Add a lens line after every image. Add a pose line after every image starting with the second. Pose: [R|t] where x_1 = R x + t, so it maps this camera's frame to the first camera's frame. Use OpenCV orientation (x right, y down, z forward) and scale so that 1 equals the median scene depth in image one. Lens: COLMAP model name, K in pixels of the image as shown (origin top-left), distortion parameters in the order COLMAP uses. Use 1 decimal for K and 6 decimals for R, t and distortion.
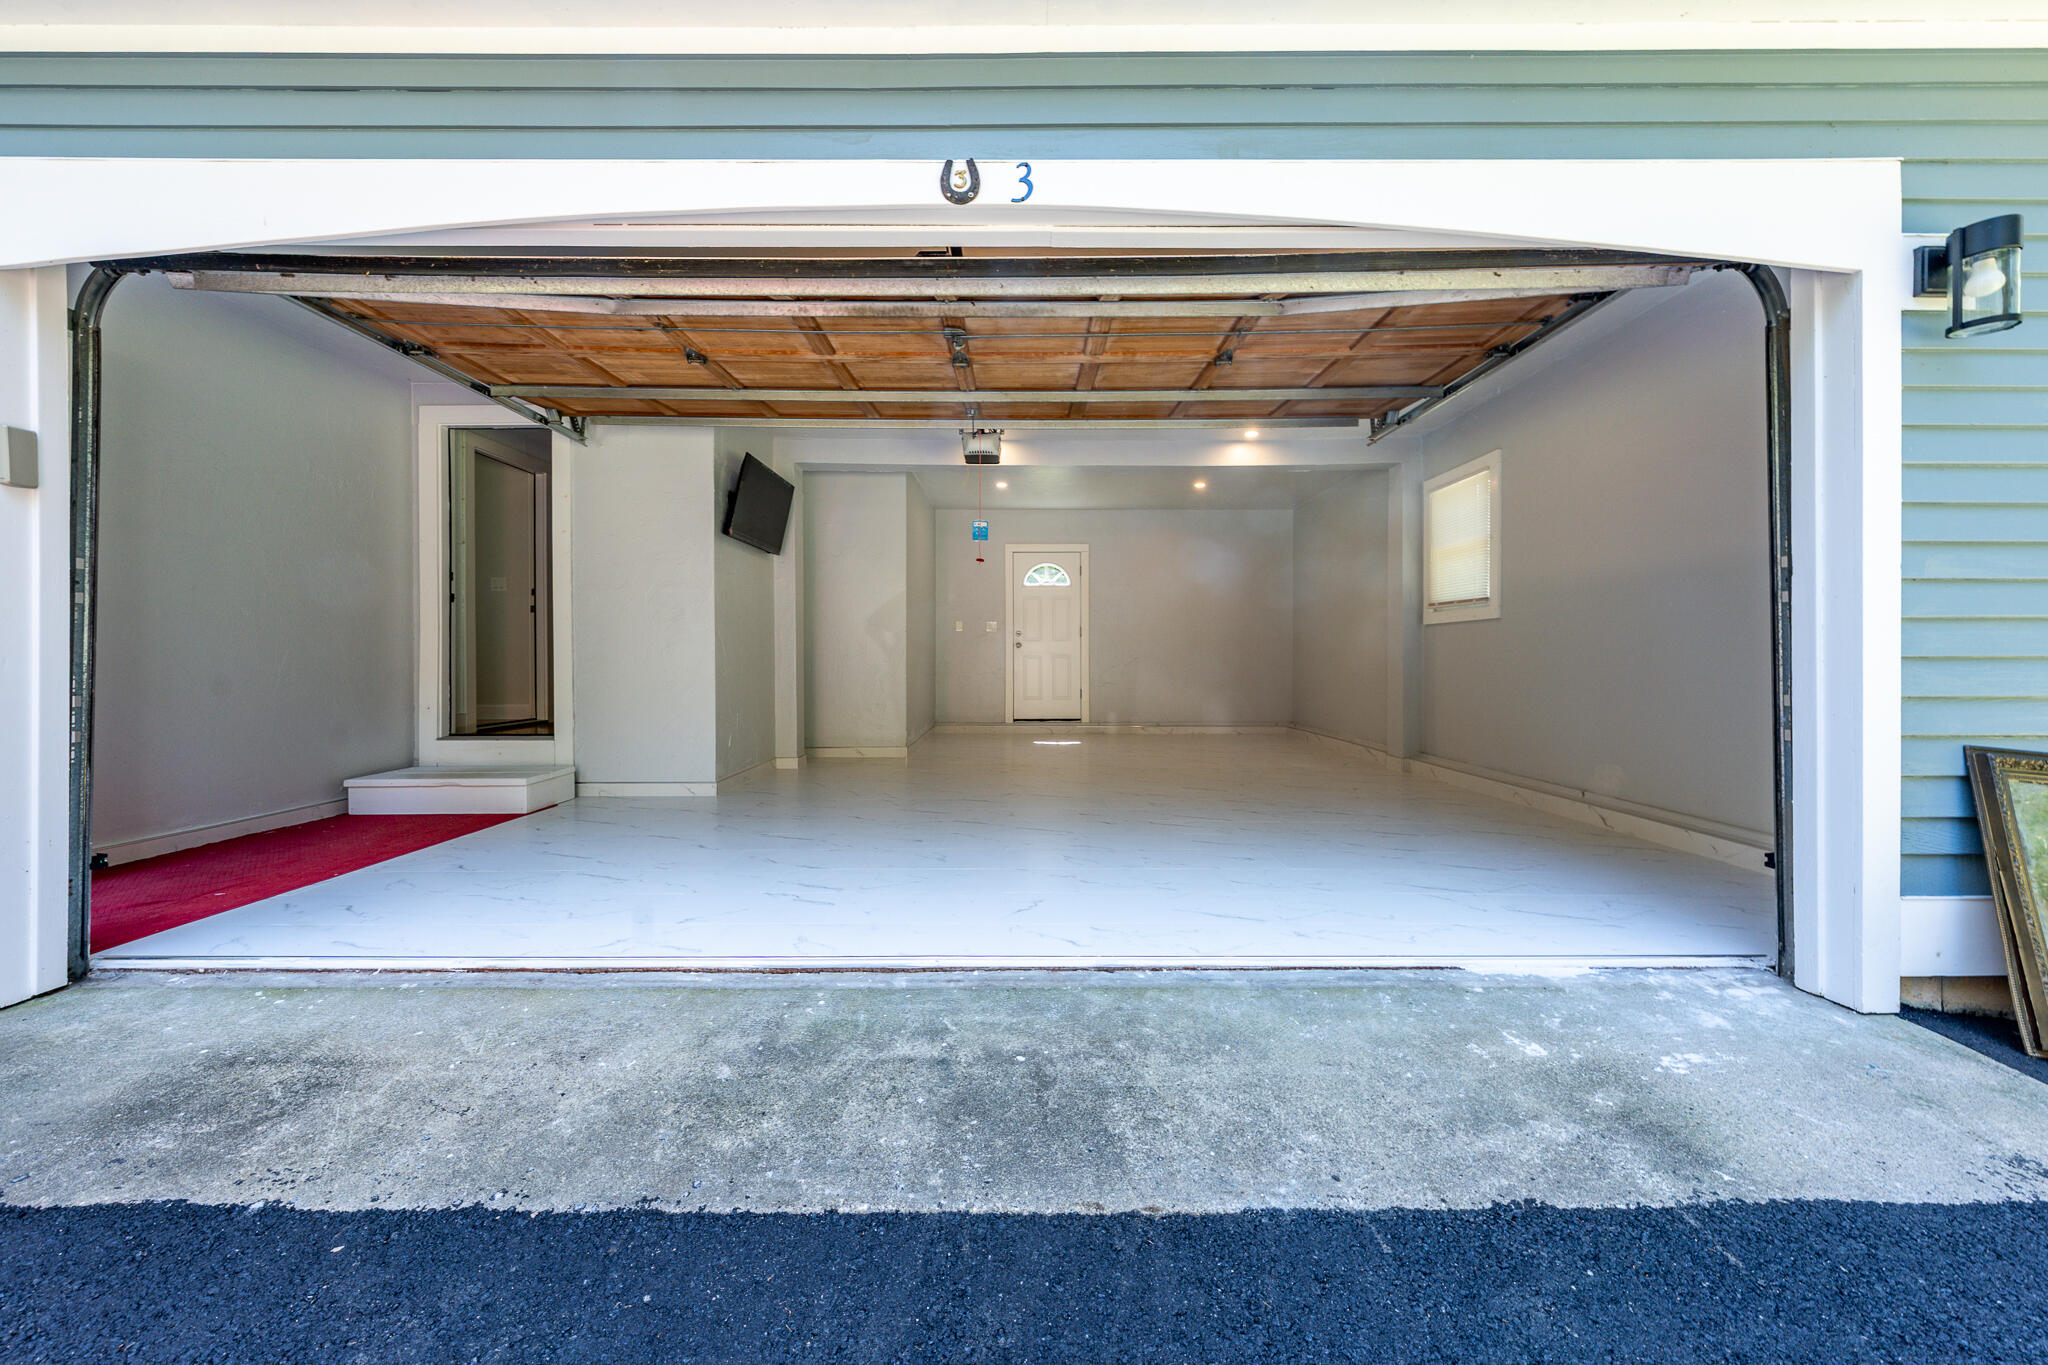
lens RADIAL K [[710.2, 0, 1025.5], [0, 710.2, 651.1], [0, 0, 1]] dist [0.000342, 0.000002]
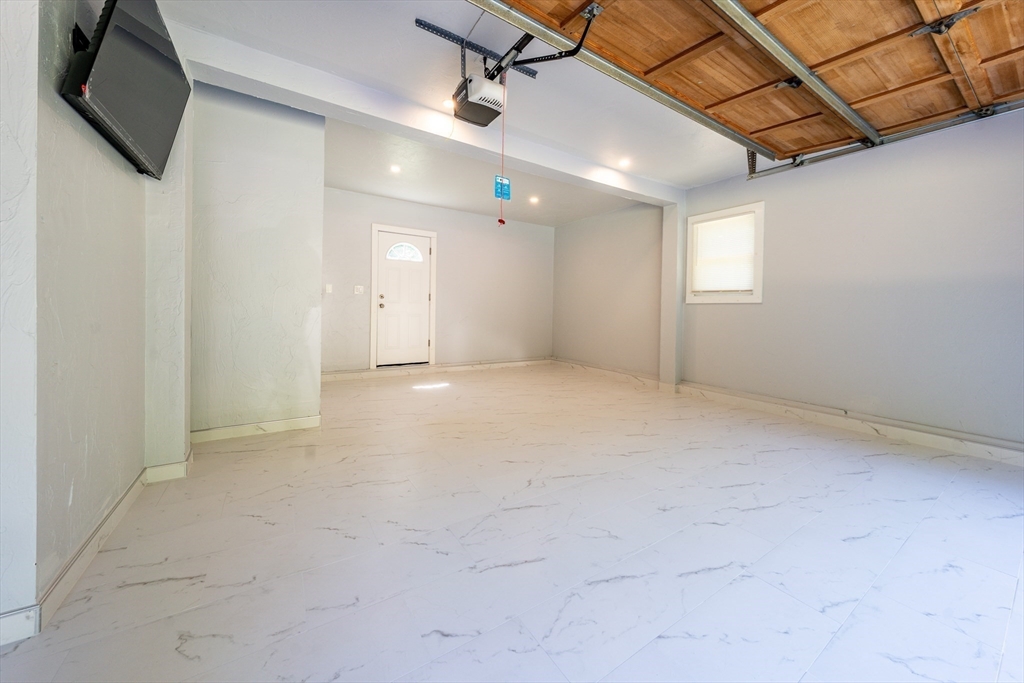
lens RADIAL K [[362.9, 0, 509.5], [0, 362.9, 309.2], [0, 0, 1]] dist [-0.000400, 0.000035]
pose [[0.842561, 0.018705, 0.538276, -0.244656], [-0.026087, 0.999641, 0.006096, -0.018172], [-0.537969, -0.019178, 0.842746, 0.506636]]
